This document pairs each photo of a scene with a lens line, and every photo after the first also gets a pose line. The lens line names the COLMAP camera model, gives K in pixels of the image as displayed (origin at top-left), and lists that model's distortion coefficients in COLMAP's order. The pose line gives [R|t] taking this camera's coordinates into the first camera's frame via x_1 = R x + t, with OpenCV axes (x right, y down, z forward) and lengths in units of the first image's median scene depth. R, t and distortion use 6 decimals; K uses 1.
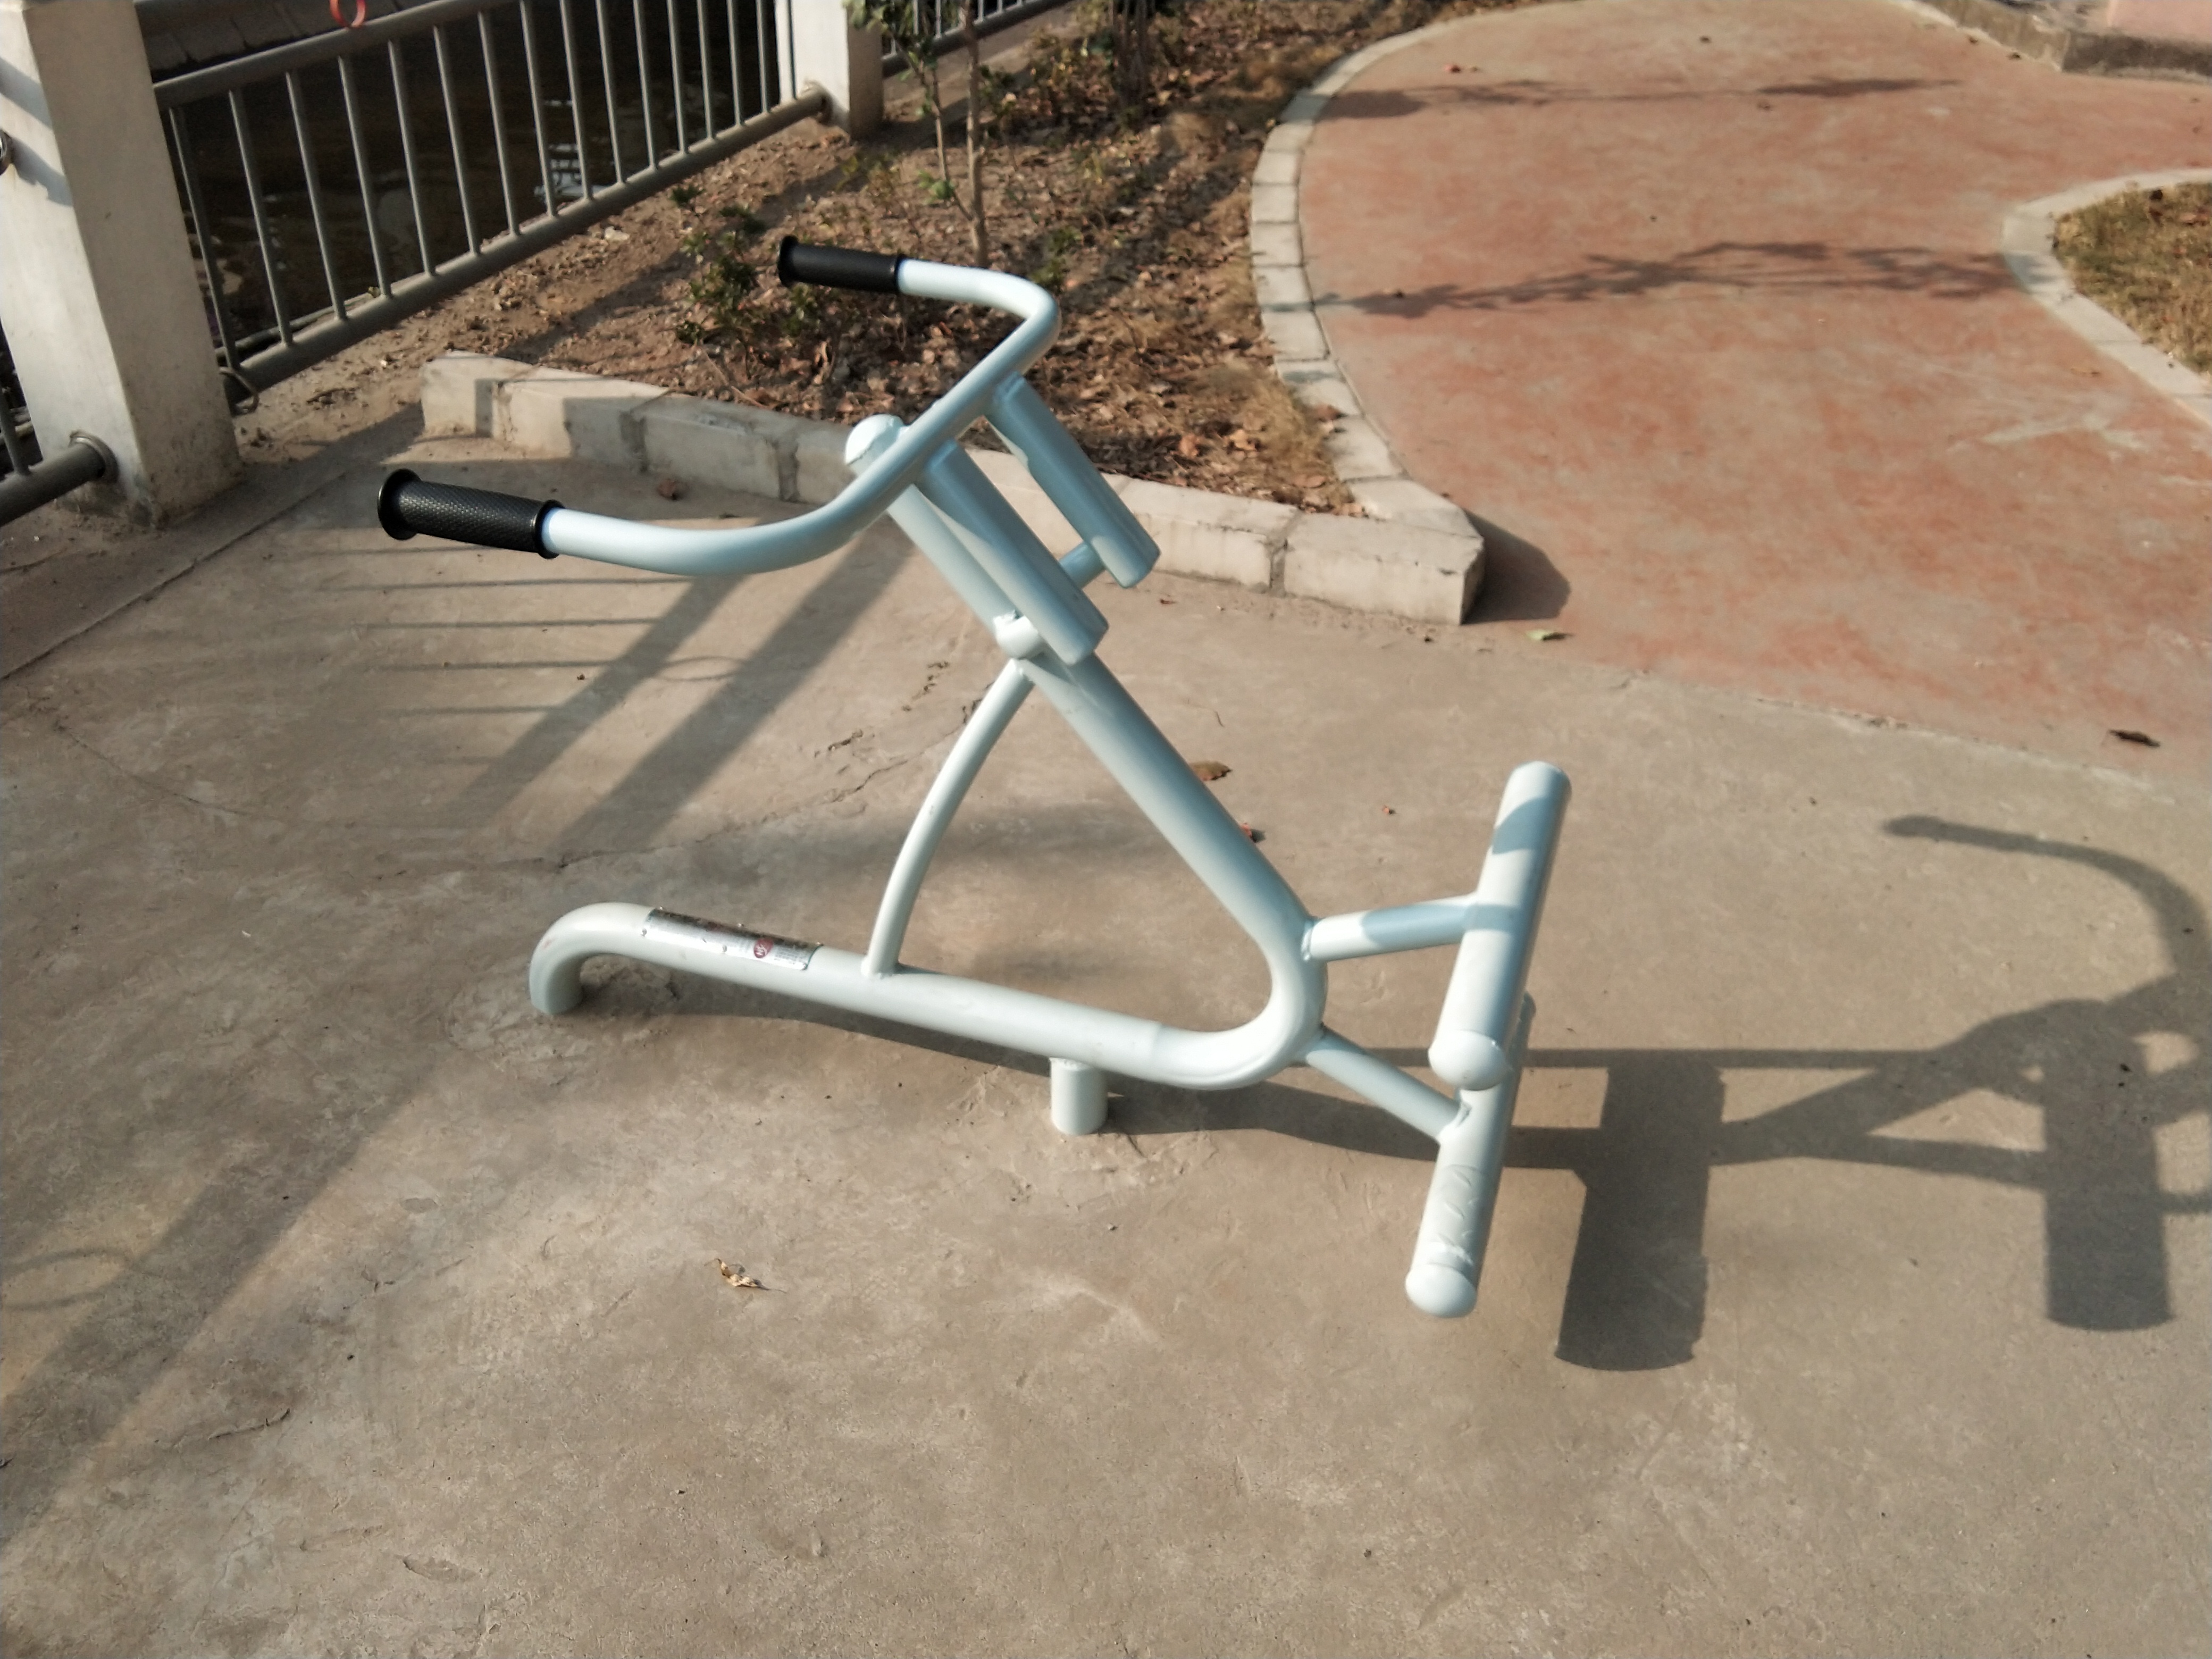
lens RADIAL K [[1770.6, 0, 1106.0], [0, 1770.6, 829.5], [0, 0, 1]] dist [0.145846, -0.227864]
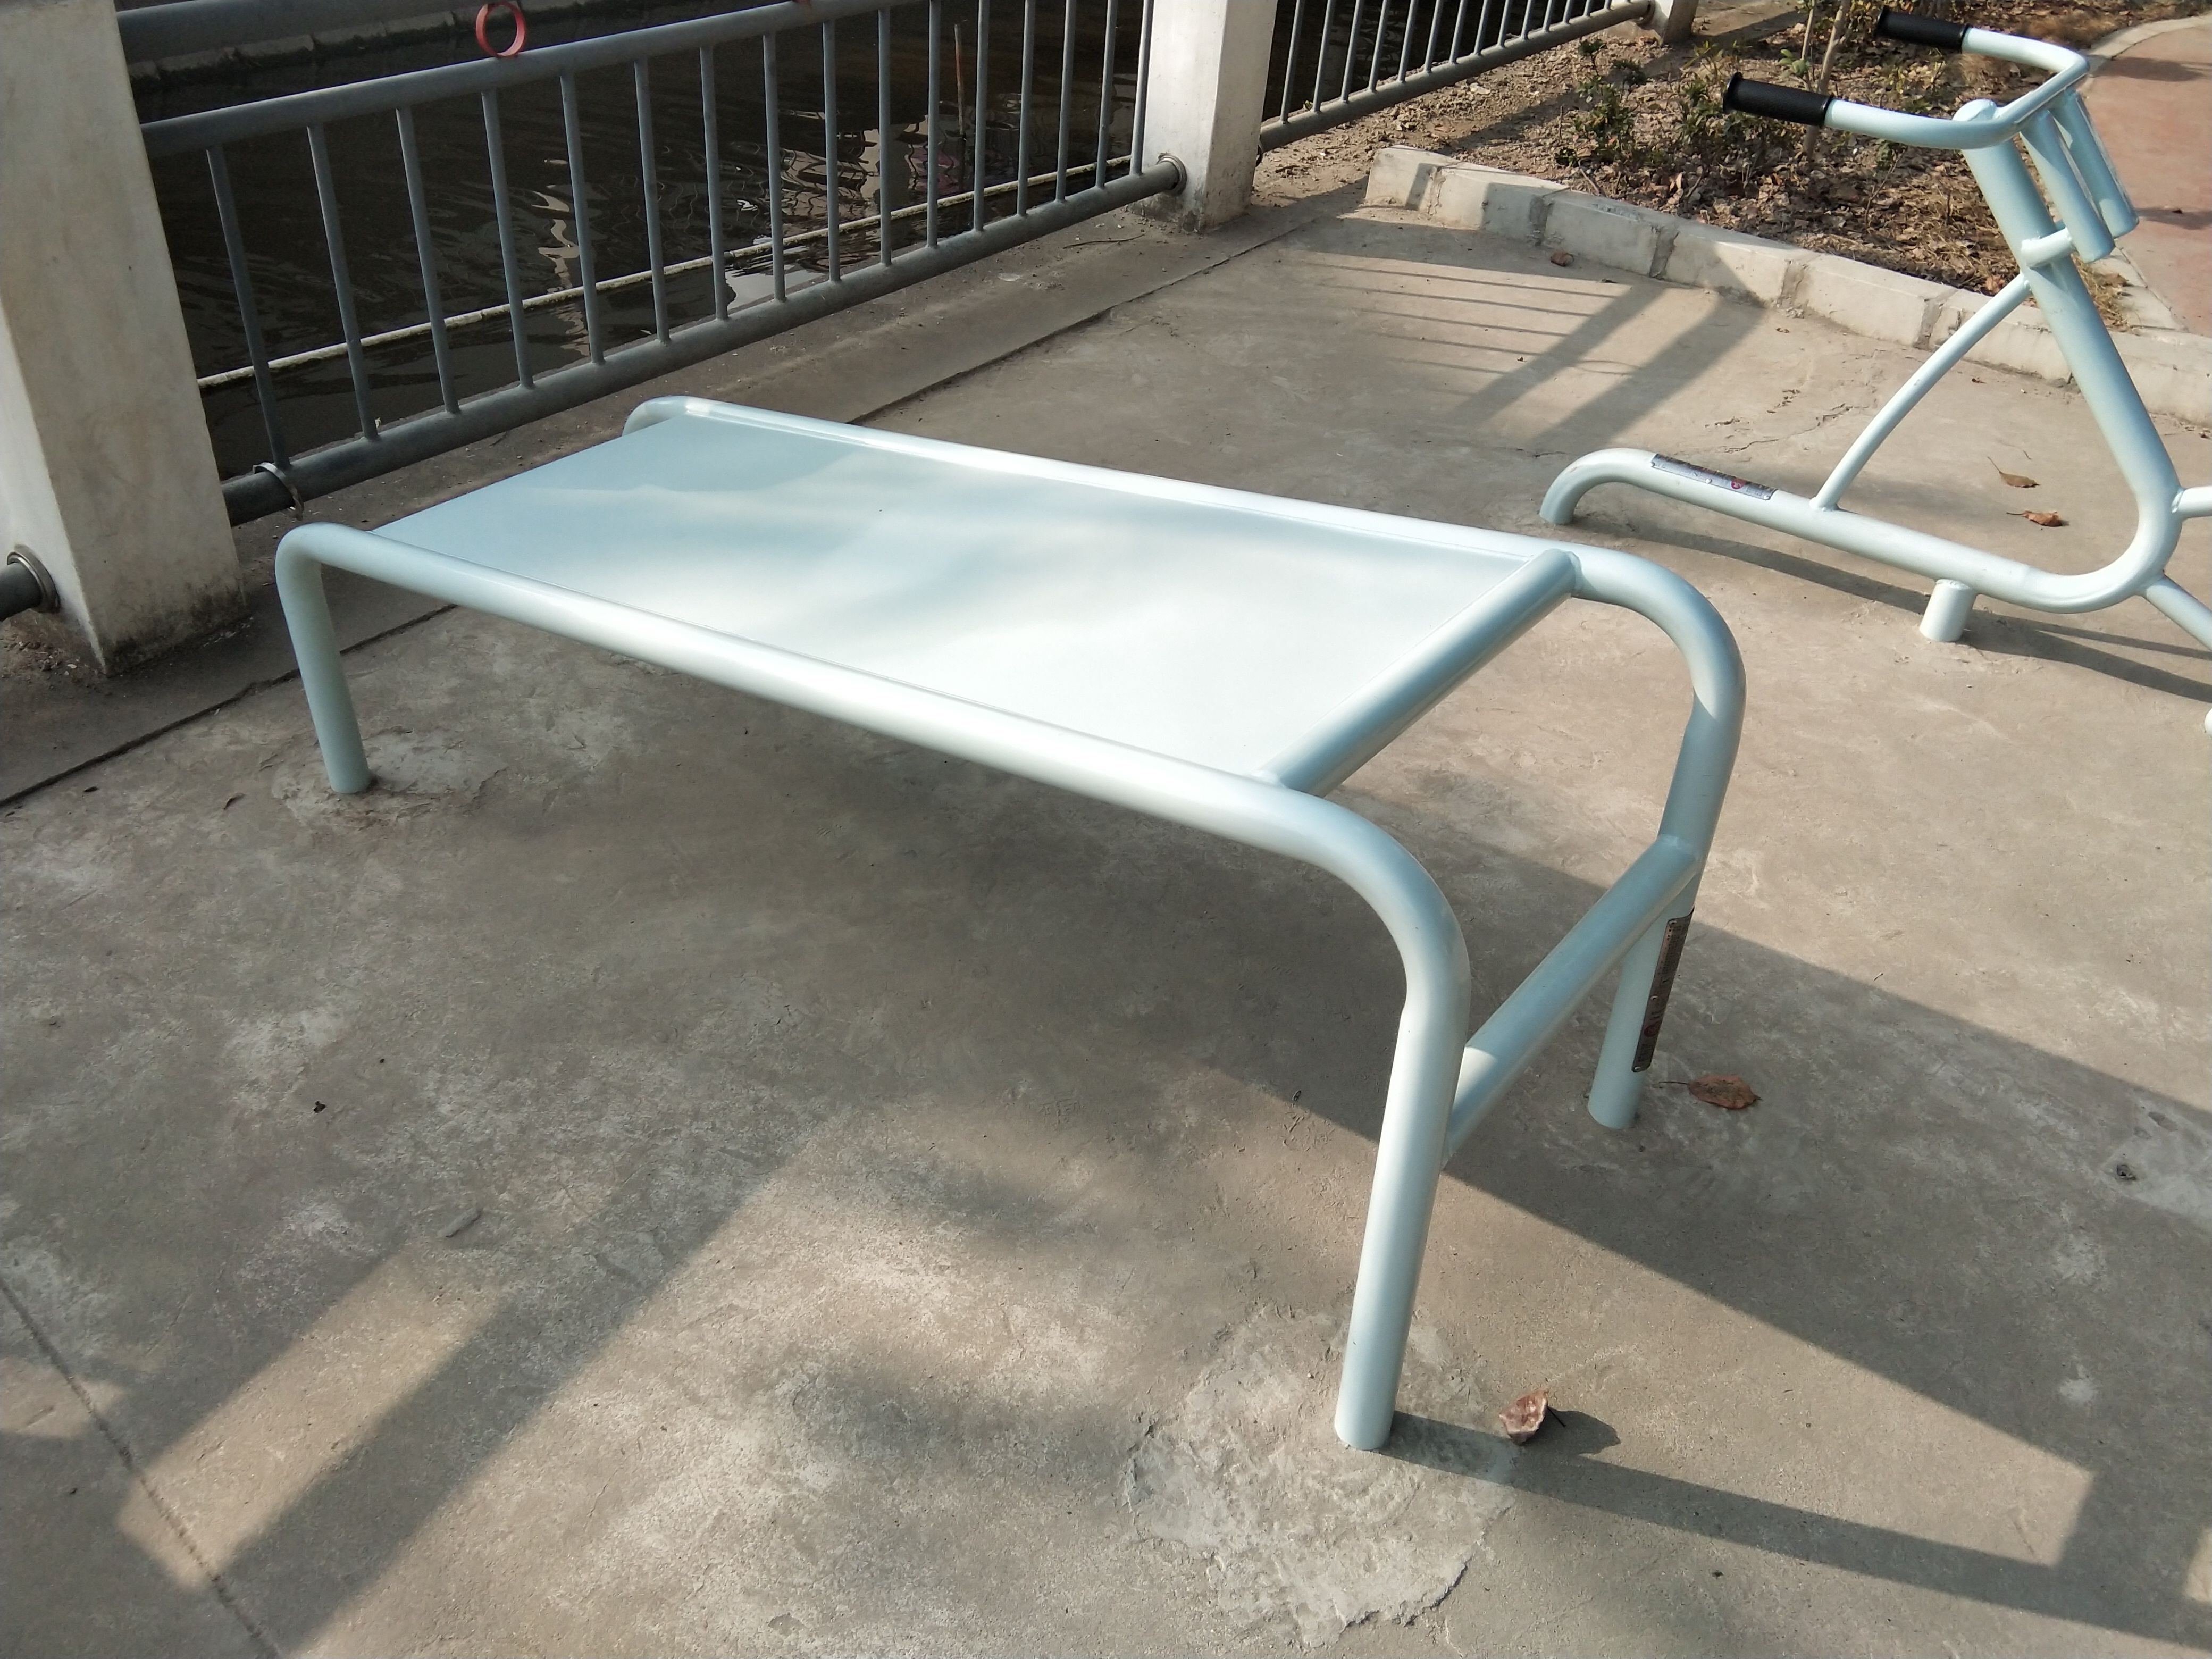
lens RADIAL K [[1765.0, 0, 1109.1], [0, 1765.0, 823.9], [0, 0, 1]] dist [0.103159, -0.148631]
pose [[0.947207, 0.218117, -0.234998, -0.163940], [-0.215122, 0.975823, 0.038631, 0.236294], [0.237742, 0.013962, 0.971228, -0.339018]]
